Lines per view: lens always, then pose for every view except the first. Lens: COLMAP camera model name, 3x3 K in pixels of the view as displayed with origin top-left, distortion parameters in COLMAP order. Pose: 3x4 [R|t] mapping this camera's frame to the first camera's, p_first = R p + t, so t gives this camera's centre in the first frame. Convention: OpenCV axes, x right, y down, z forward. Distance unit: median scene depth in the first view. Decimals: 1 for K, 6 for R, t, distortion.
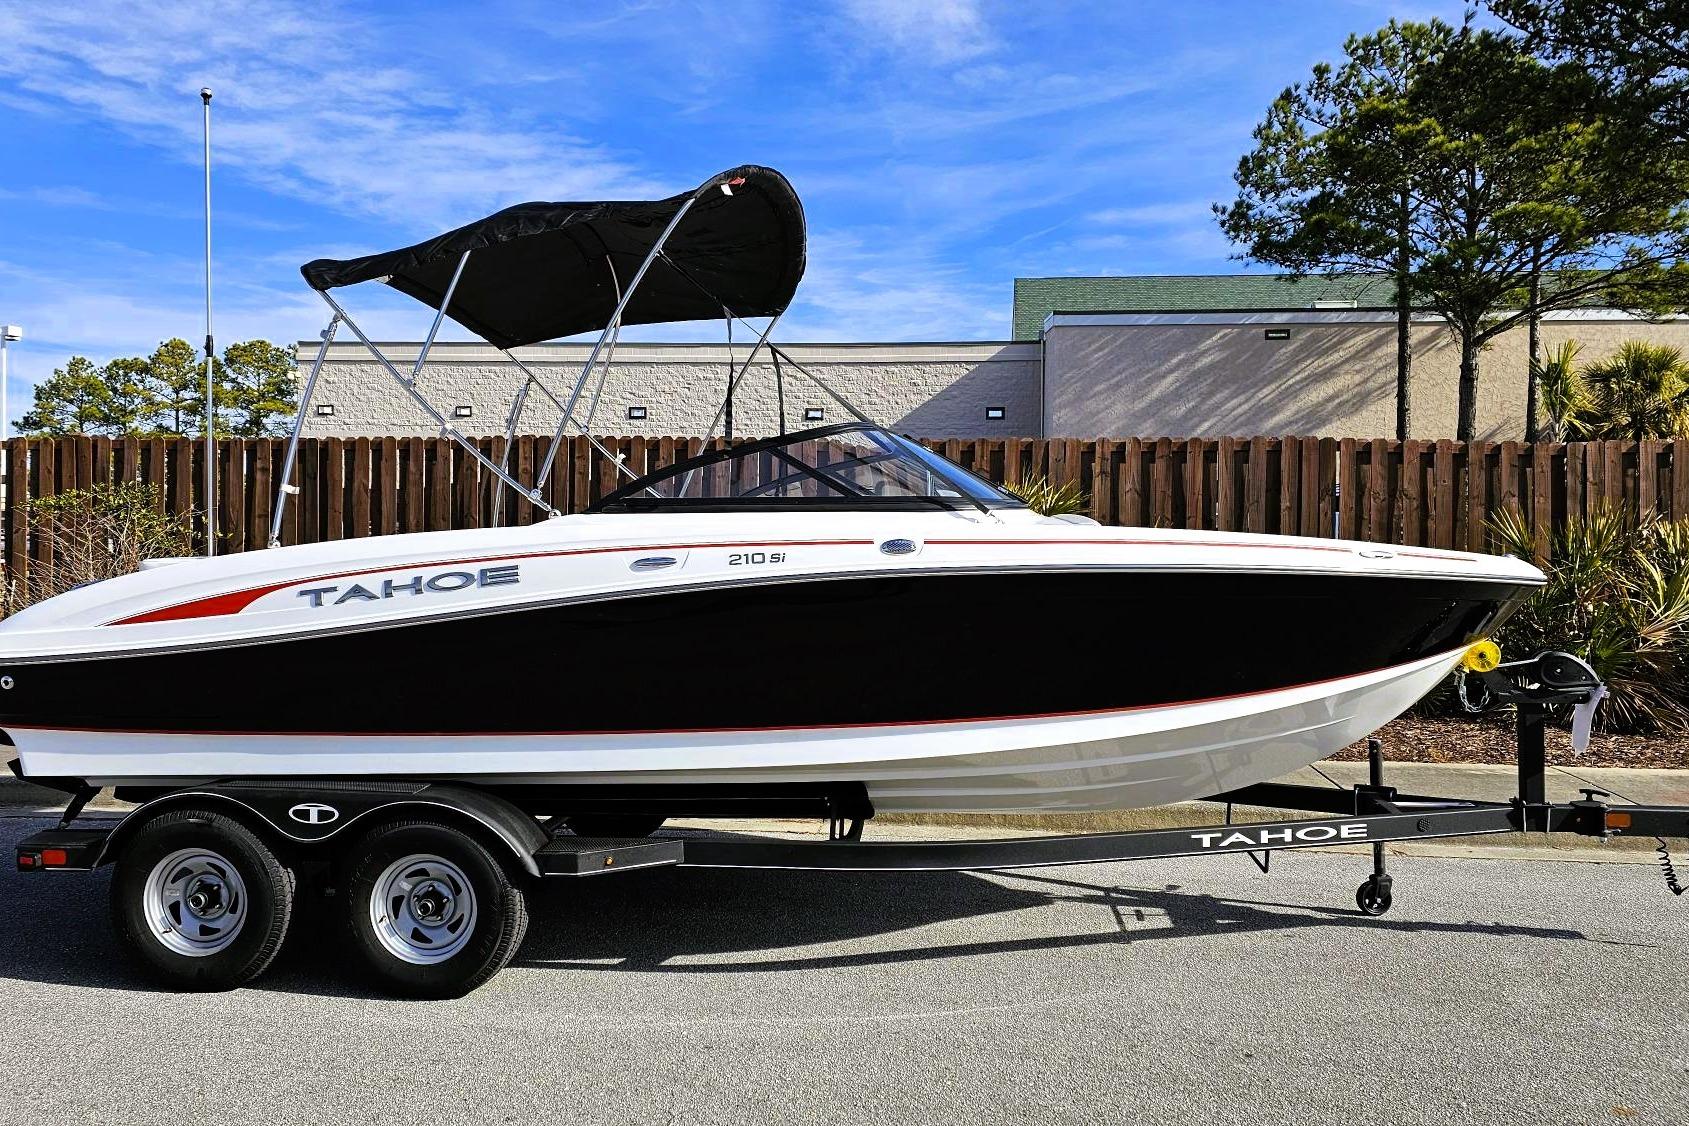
lens RADIAL K [[1342.3, 0, 844.5], [0, 1342.3, 563.0], [0, 0, 1]] dist [0.115453, -0.136340]
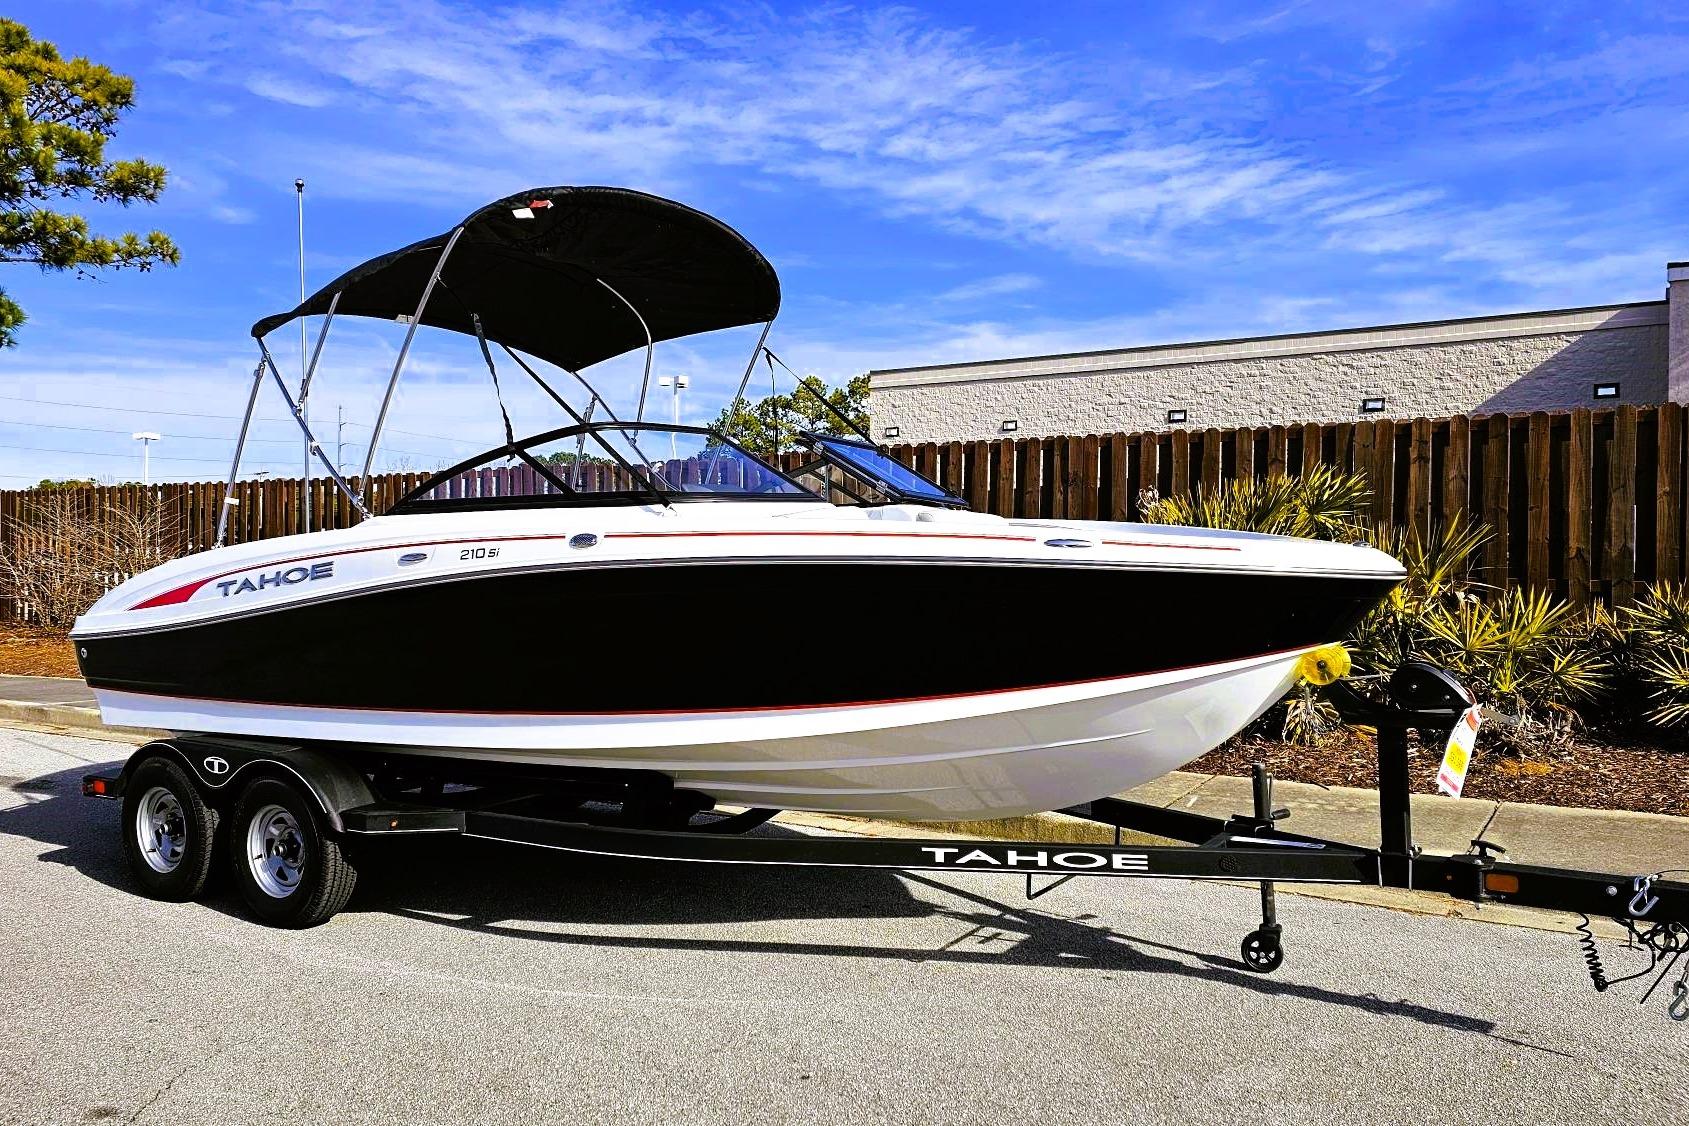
lens RADIAL K [[1344.0, 0, 840.9], [0, 1344.0, 562.7], [0, 0, 1]] dist [0.122088, -0.153480]
pose [[0.889533, -0.006188, -0.456830, 0.579902], [0.002923, 0.999965, -0.007852, 0.011302], [0.456862, 0.005649, 0.889520, 0.137531]]
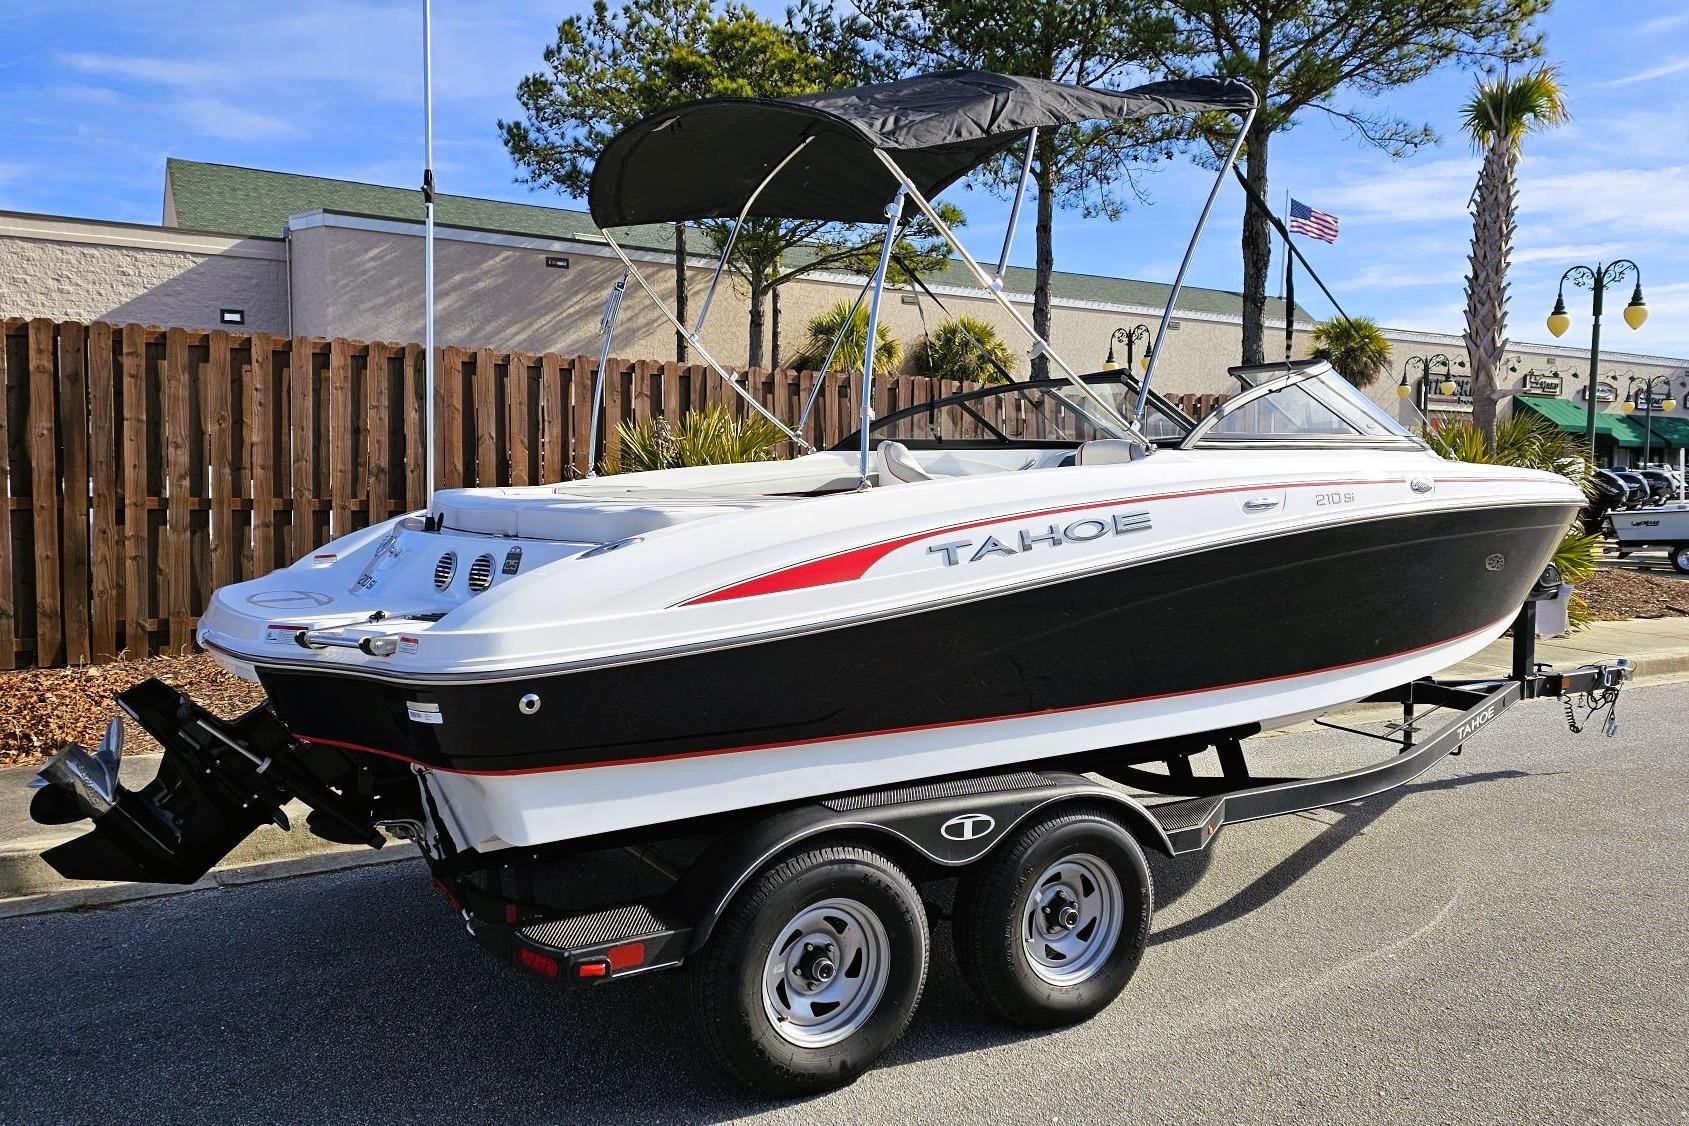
lens RADIAL K [[1328.4, 0, 862.3], [0, 1328.4, 556.7], [0, 0, 1]] dist [0.100972, -0.096130]
pose [[0.791827, -0.037590, 0.609587, -0.778166], [0.005110, 0.998477, 0.054933, -0.013884], [-0.610724, -0.040383, 0.790813, 0.370330]]
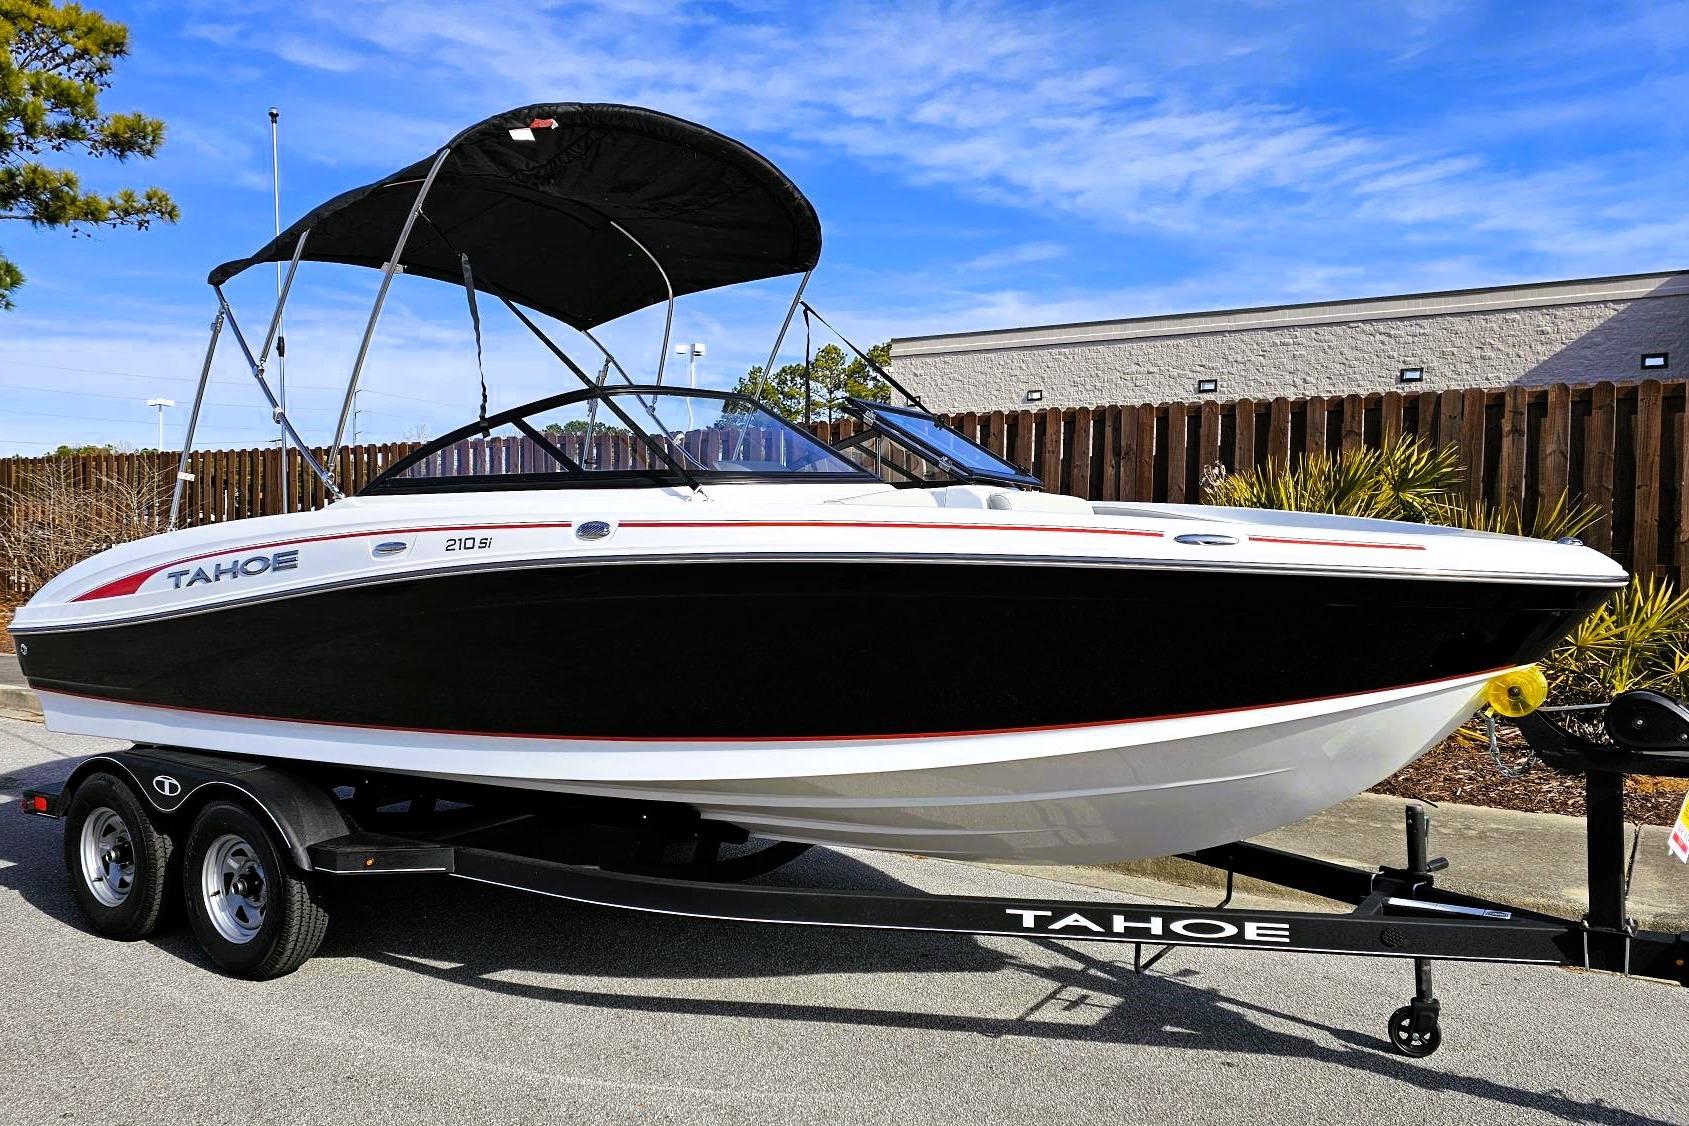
lens RADIAL K [[1342.3, 0, 844.5], [0, 1342.3, 563.0], [0, 0, 1]] dist [0.115453, -0.136340]
pose [[0.885541, 0.008493, -0.464484, 0.483270], [-0.001852, 0.999889, 0.014752, -0.003568], [0.464558, -0.012203, 0.885458, 0.266792]]
